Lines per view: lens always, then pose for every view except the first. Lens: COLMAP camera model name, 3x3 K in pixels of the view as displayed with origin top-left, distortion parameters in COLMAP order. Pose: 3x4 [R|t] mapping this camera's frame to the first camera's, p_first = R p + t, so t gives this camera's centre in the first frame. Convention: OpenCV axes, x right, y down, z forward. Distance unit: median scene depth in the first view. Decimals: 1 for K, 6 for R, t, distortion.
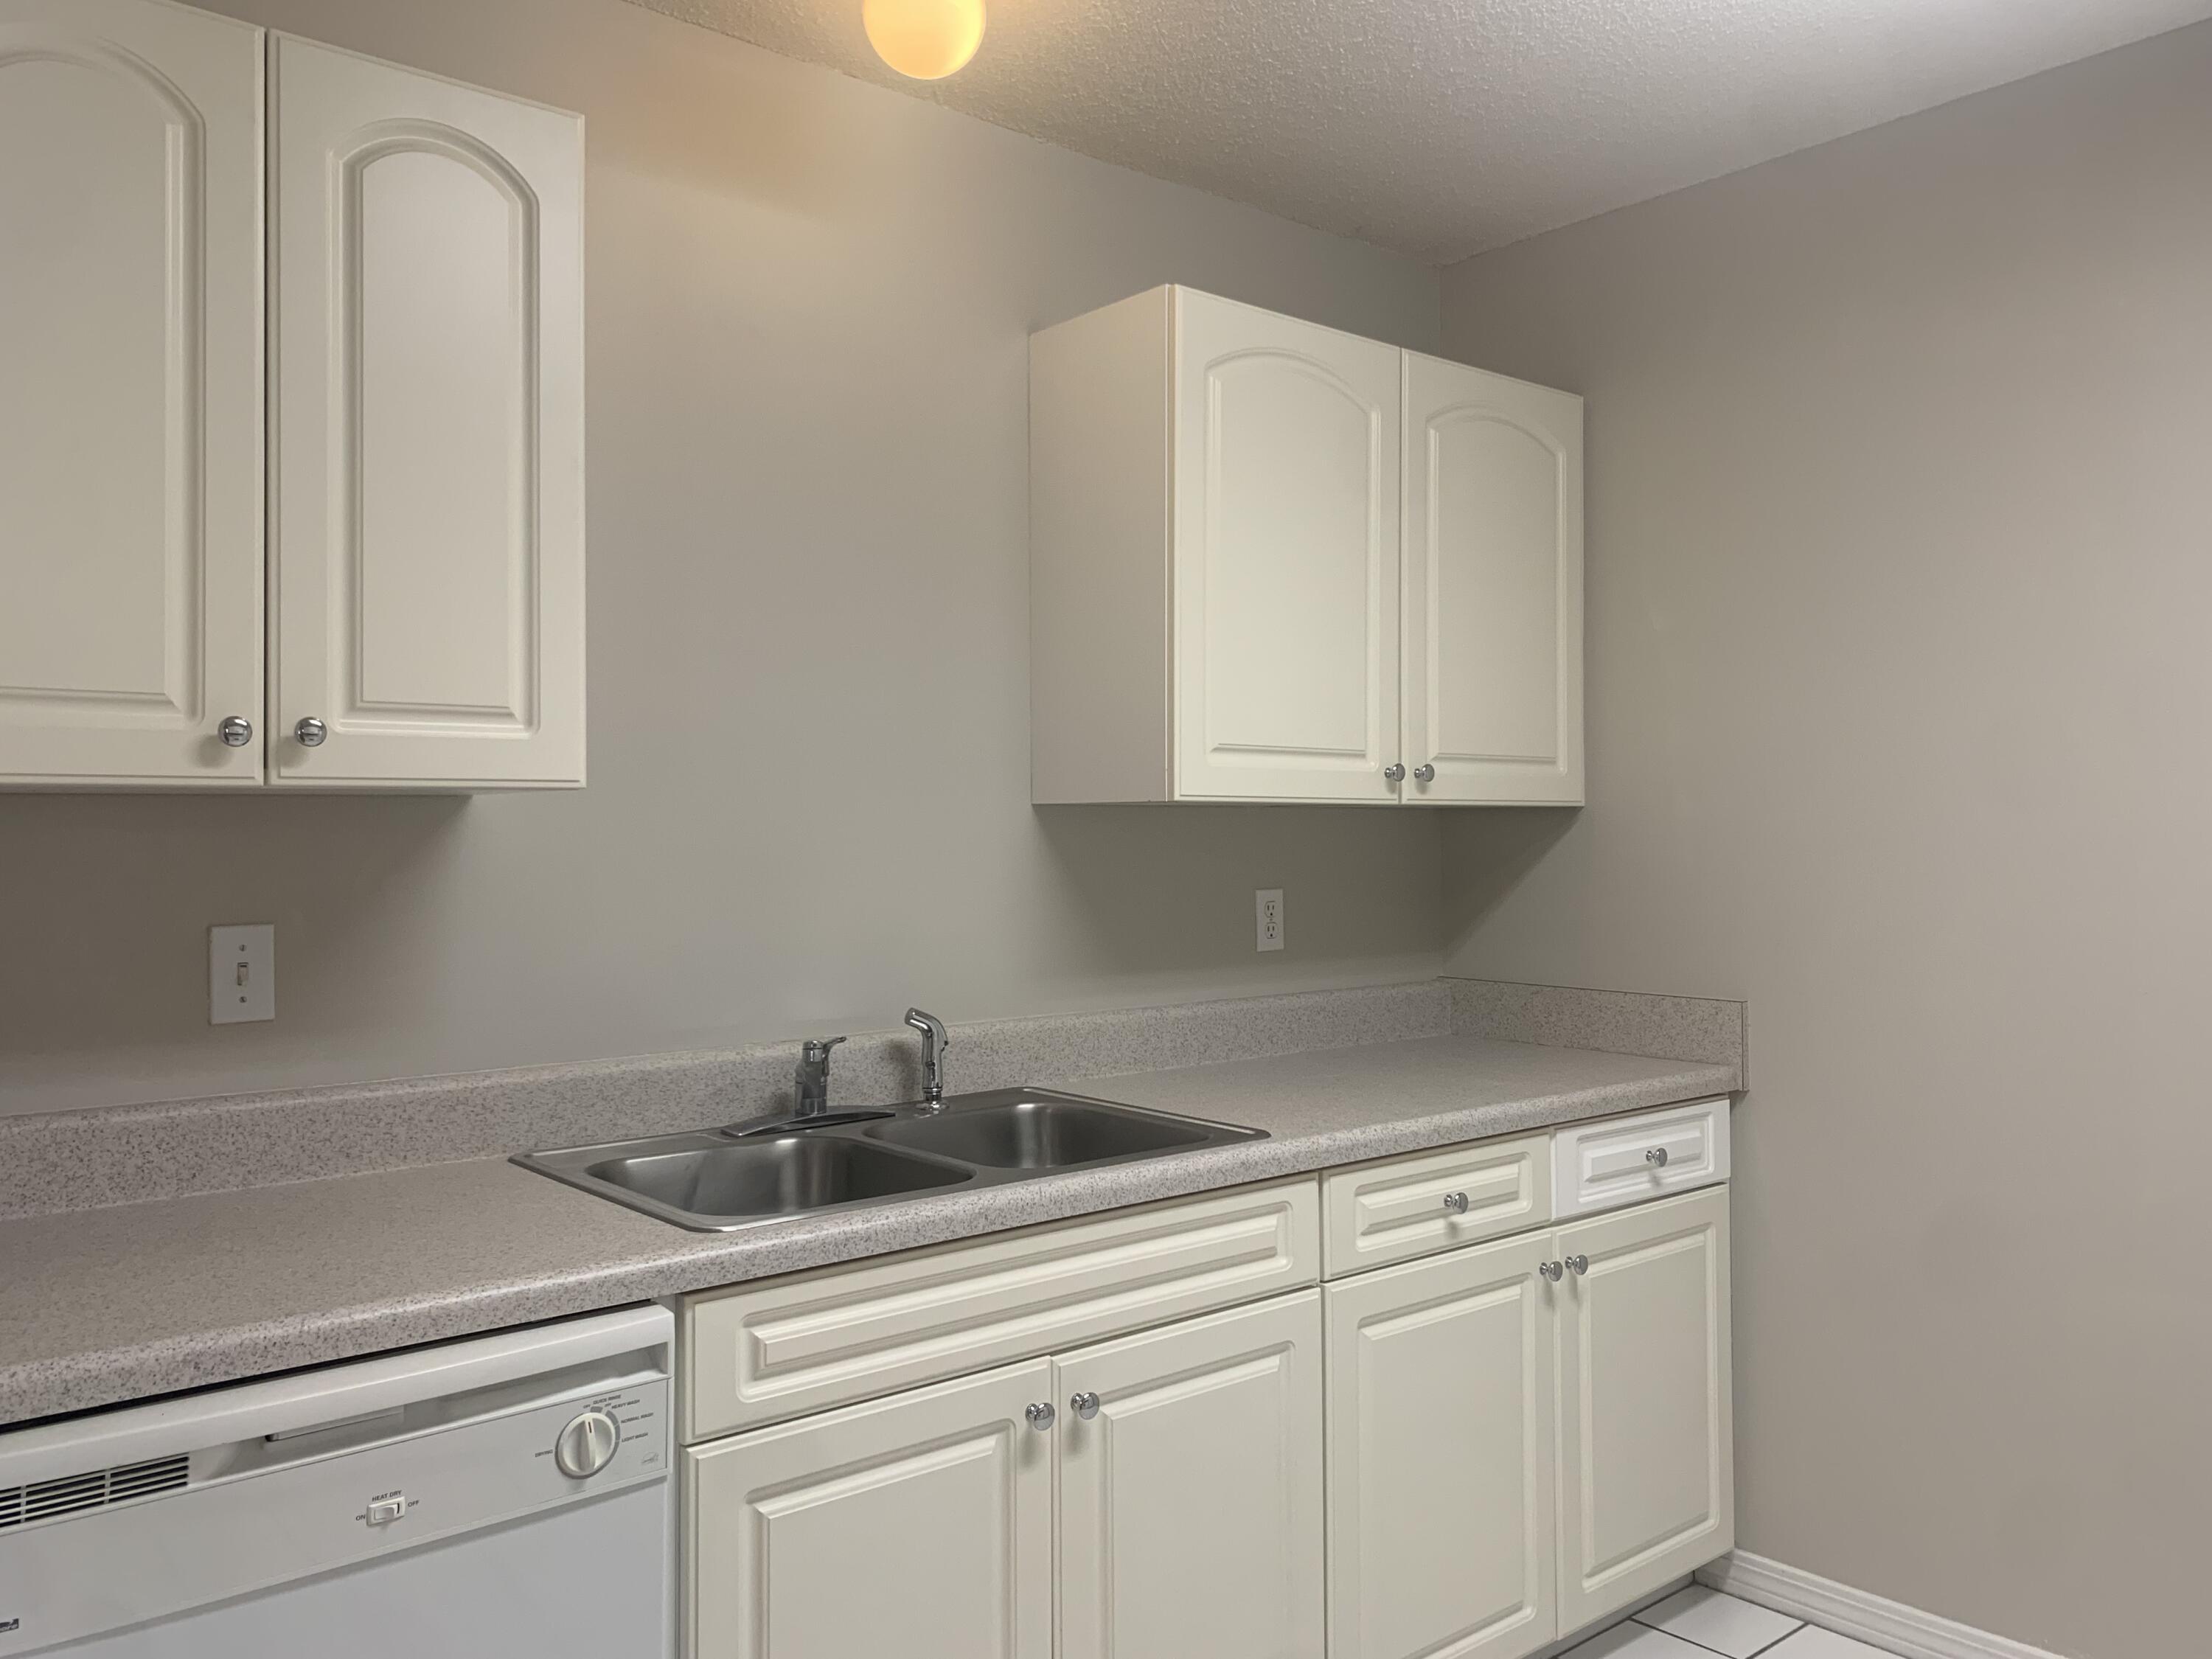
lens RADIAL K [[1697.0, 0, 1103.9], [0, 1697.0, 730.6], [0, 0, 1]] dist [0.012766, 0.005845]
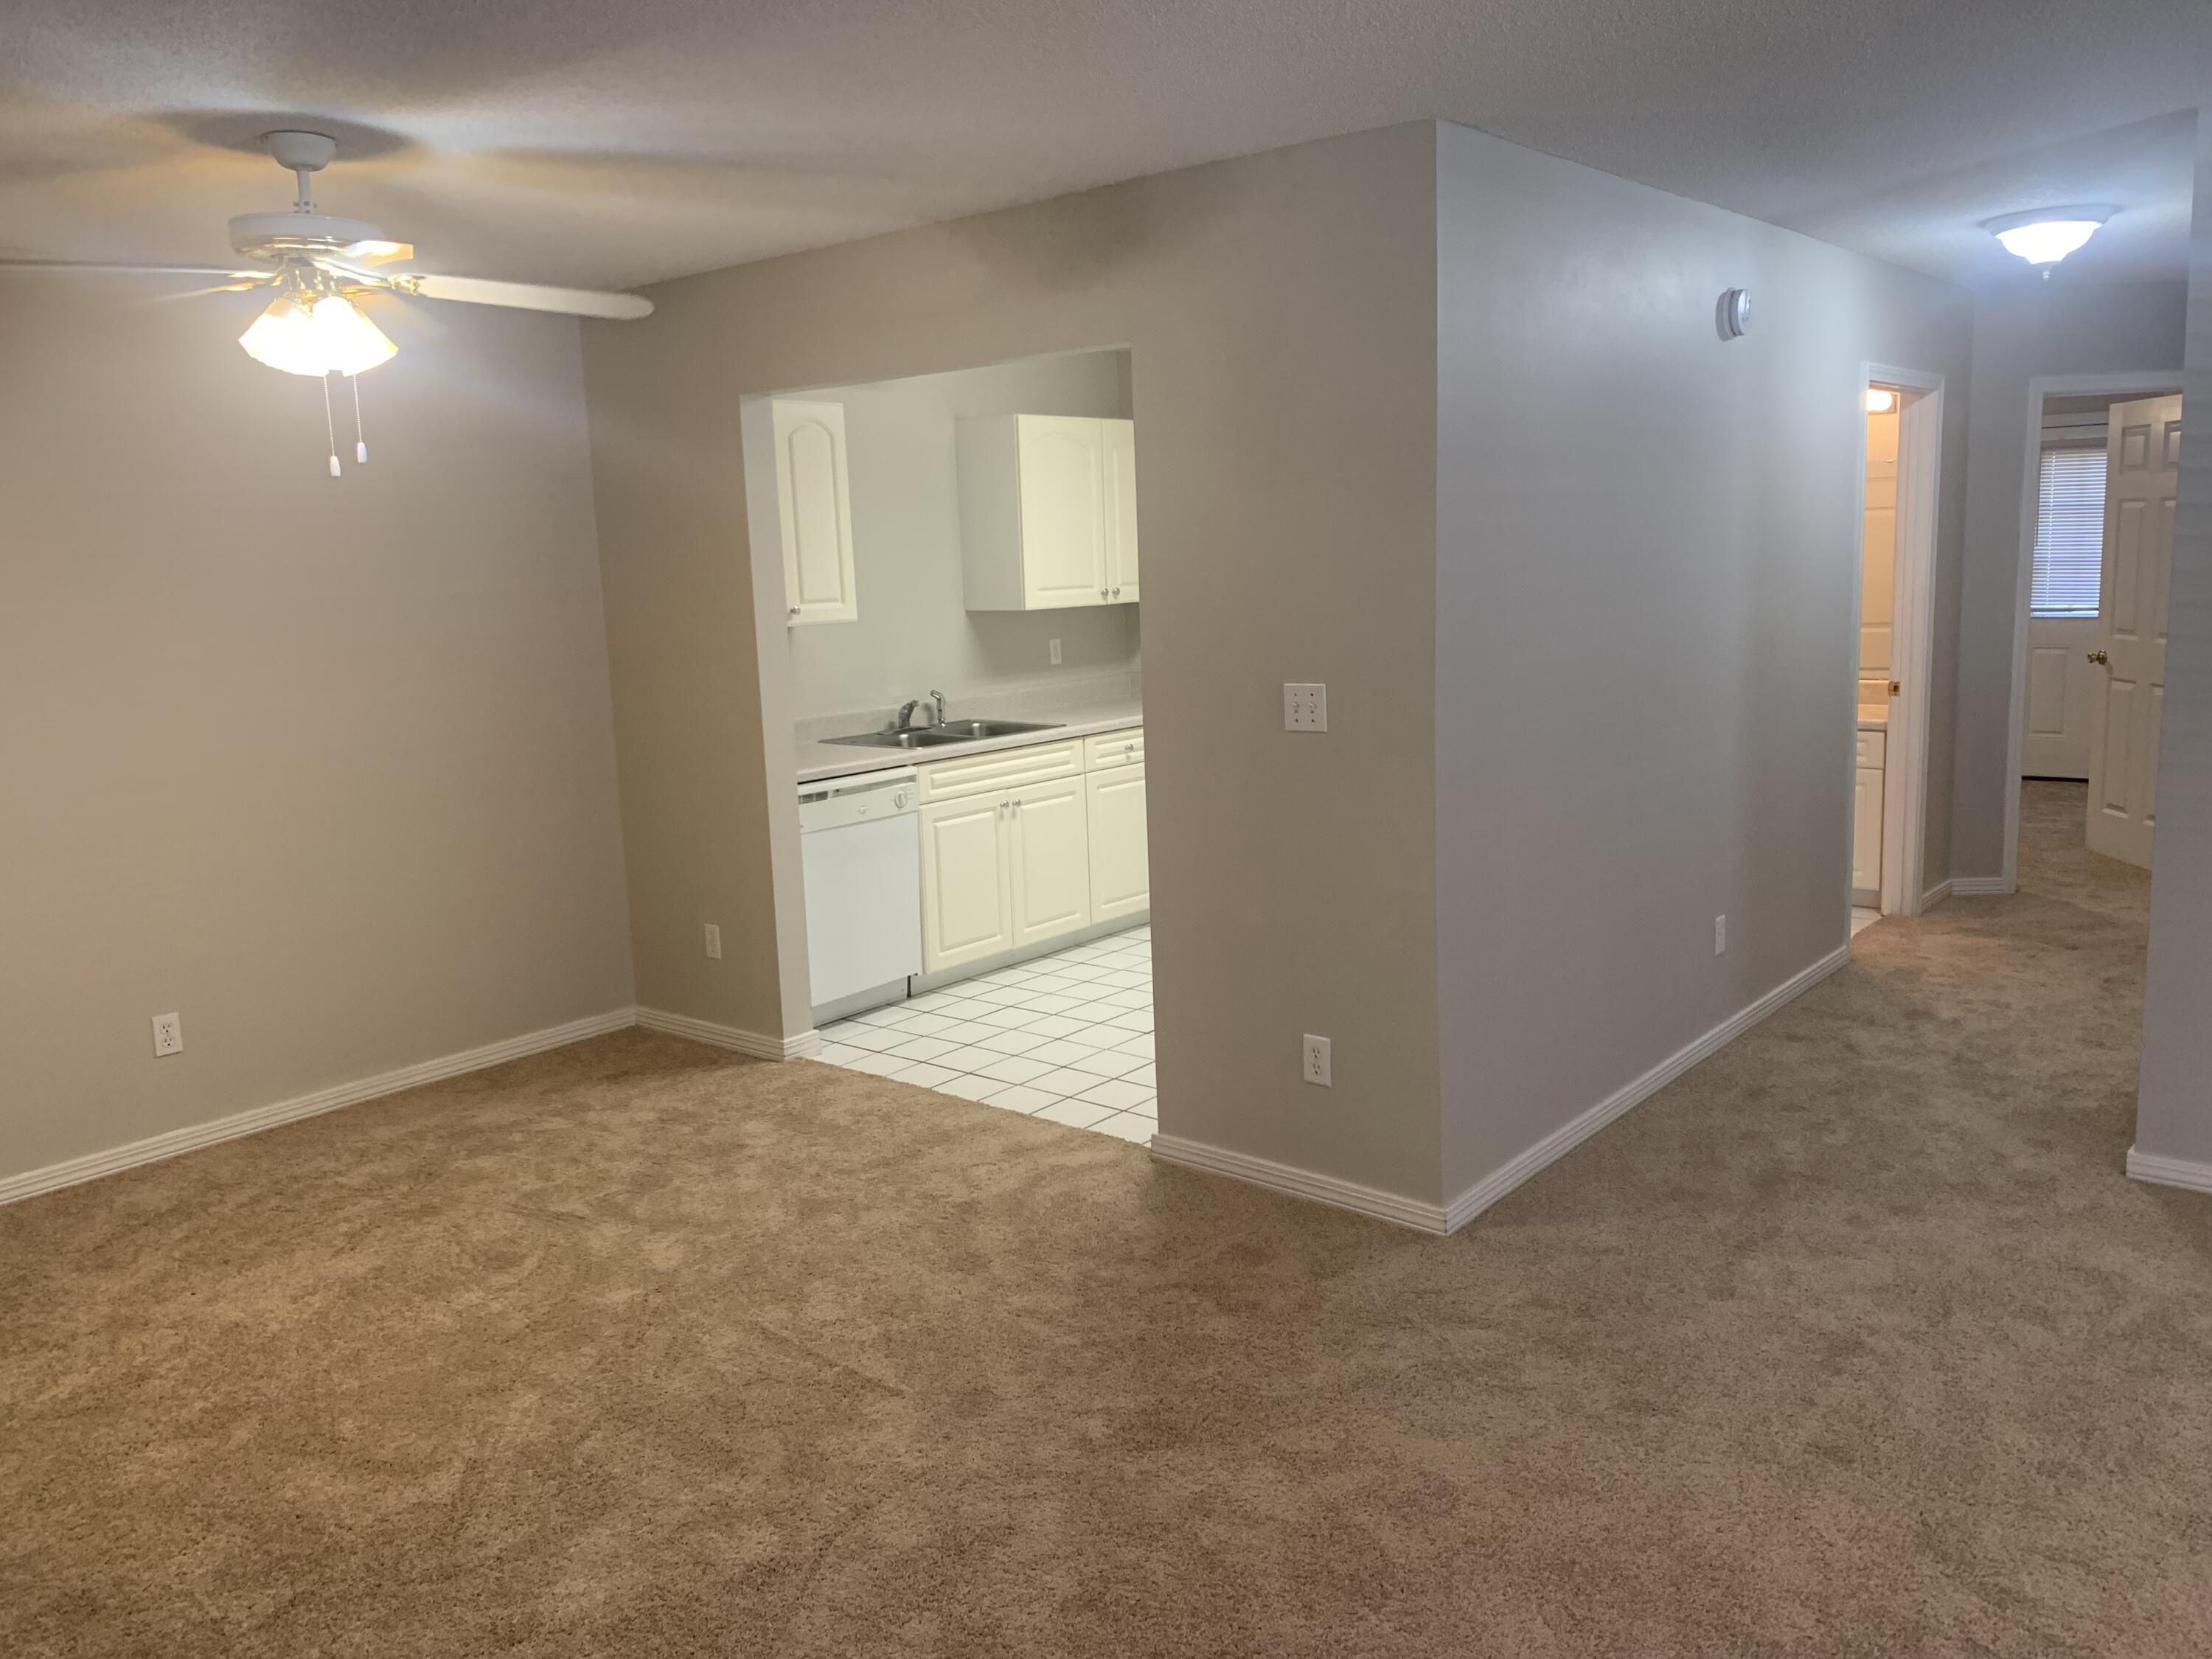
lens RADIAL K [[1671.6, 0, 1106.0], [0, 1671.6, 829.5], [0, 0, 1]] dist [0.044941, -0.002739]
pose [[0.984558, -0.059193, 0.164750, -0.372040], [0.021273, 0.974580, 0.223026, -0.267210], [-0.173764, -0.216078, 0.960790, -2.117440]]
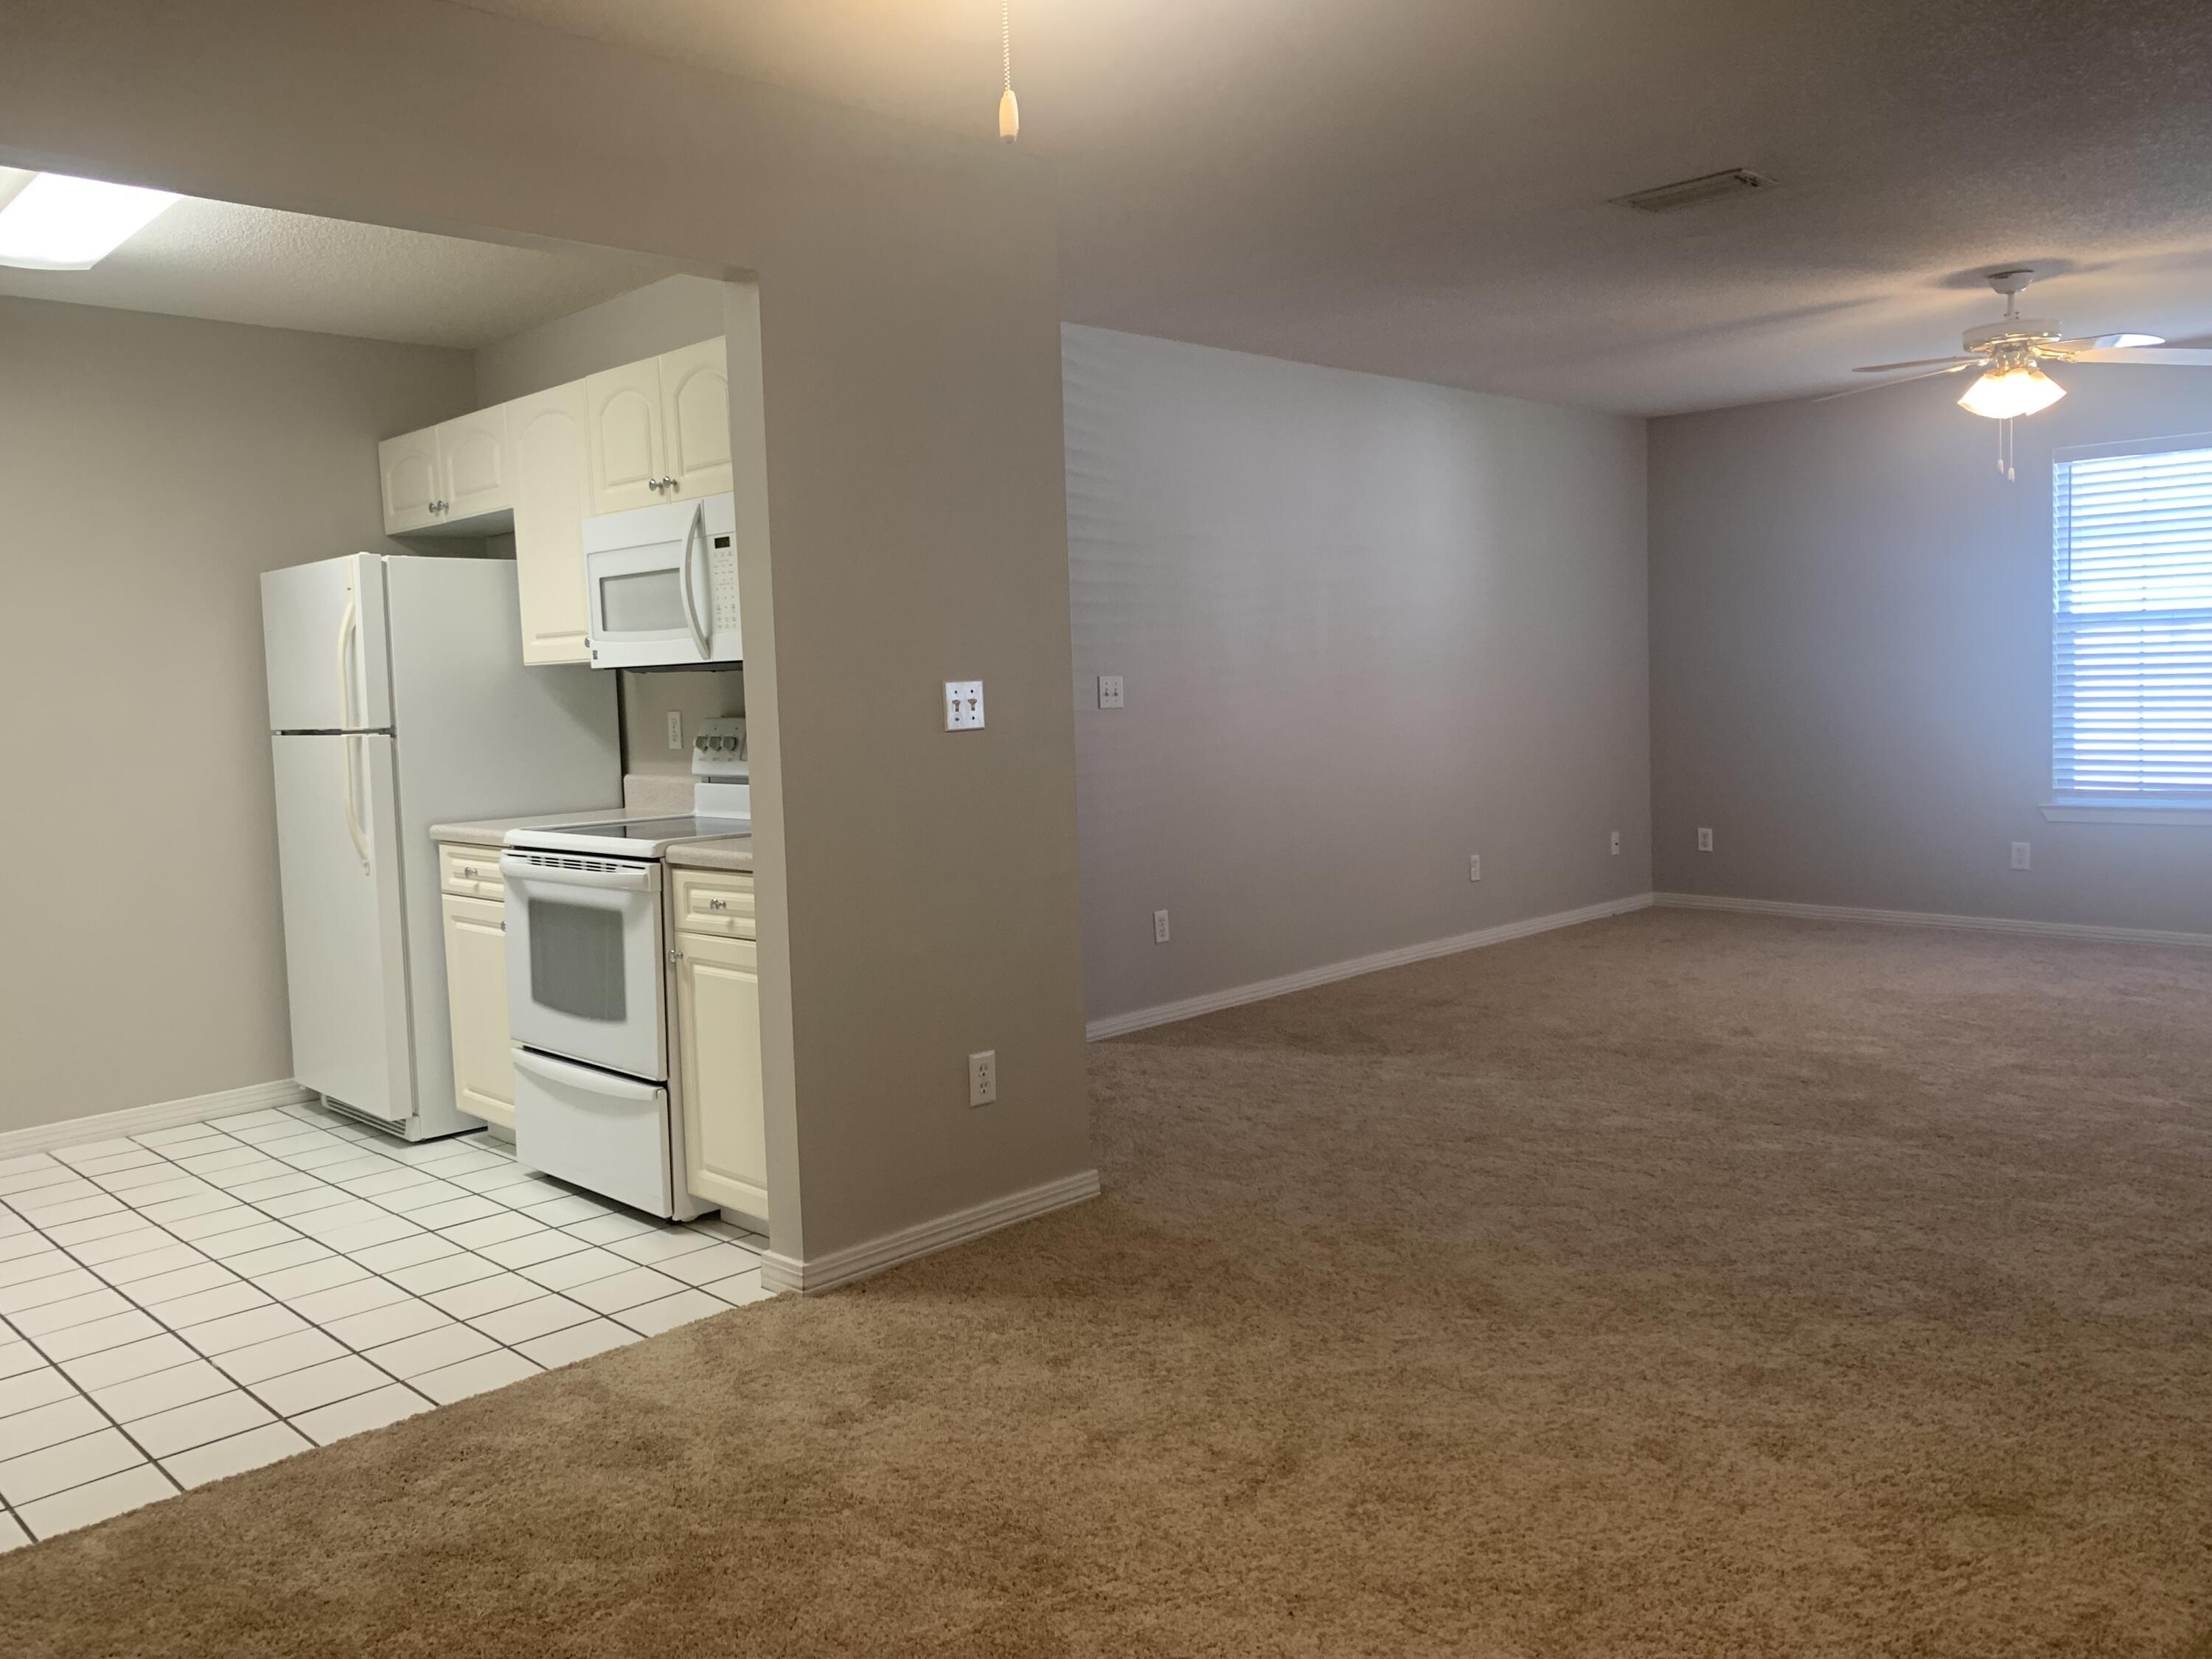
lens RADIAL K [[1682.7, 0, 1106.0], [0, 1682.7, 829.5], [0, 0, 1]] dist [0.007004, 0.000128]
pose [[-0.091604, -0.077846, 0.992748, -1.714680], [-0.020179, 0.996880, 0.076308, 0.029836], [-0.995591, -0.013042, -0.092889, -0.217055]]
